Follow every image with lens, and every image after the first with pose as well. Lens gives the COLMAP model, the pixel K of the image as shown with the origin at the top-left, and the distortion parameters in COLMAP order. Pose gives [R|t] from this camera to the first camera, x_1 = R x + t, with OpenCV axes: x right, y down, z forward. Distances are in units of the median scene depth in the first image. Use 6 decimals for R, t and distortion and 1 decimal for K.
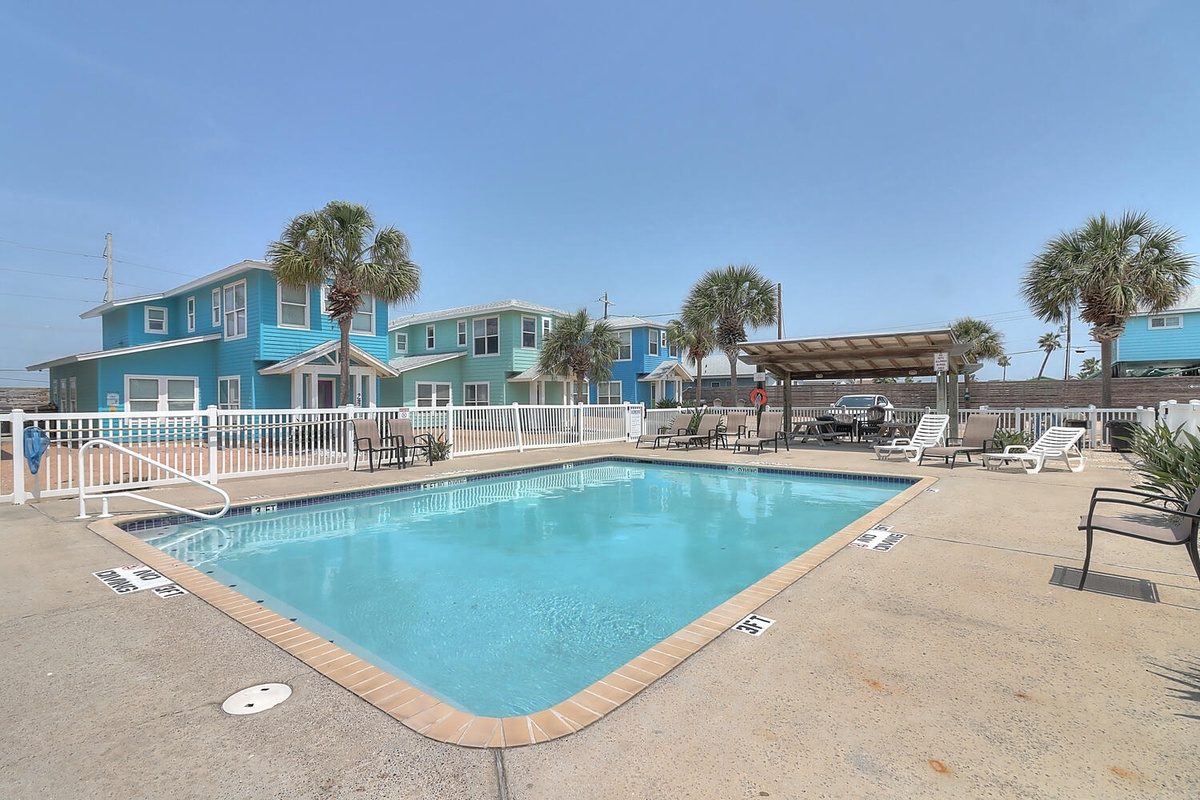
lens RADIAL K [[514.0, 0, 600.0], [0, 514.0, 400.0], [0, 0, 1]] dist [0.162144, -0.000012]
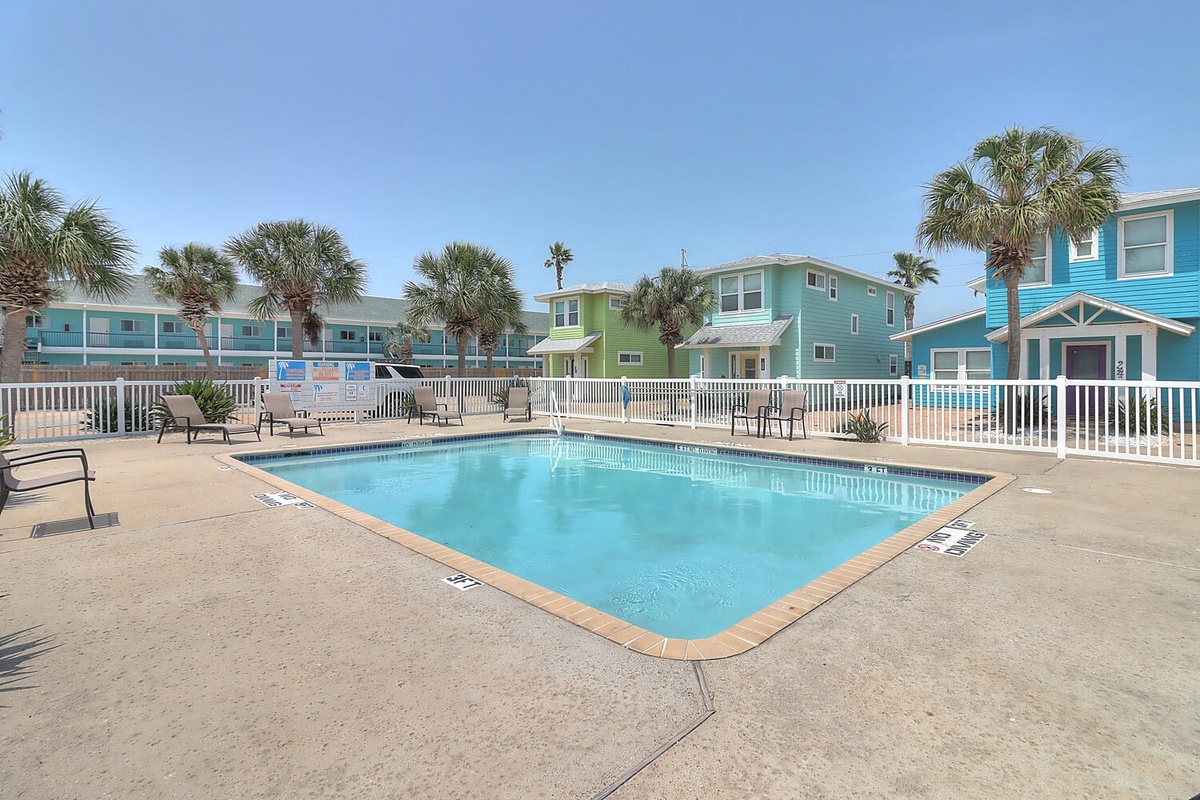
lens RADIAL K [[551.9, 0, 598.6], [0, 551.9, 392.0], [0, 0, 1]] dist [0.000654, -0.000121]
pose [[-0.085662, 0.039742, -0.995531, 0.532312], [0.004956, 0.999209, 0.039462, -0.004028], [0.996312, -0.001553, -0.085791, 0.533118]]
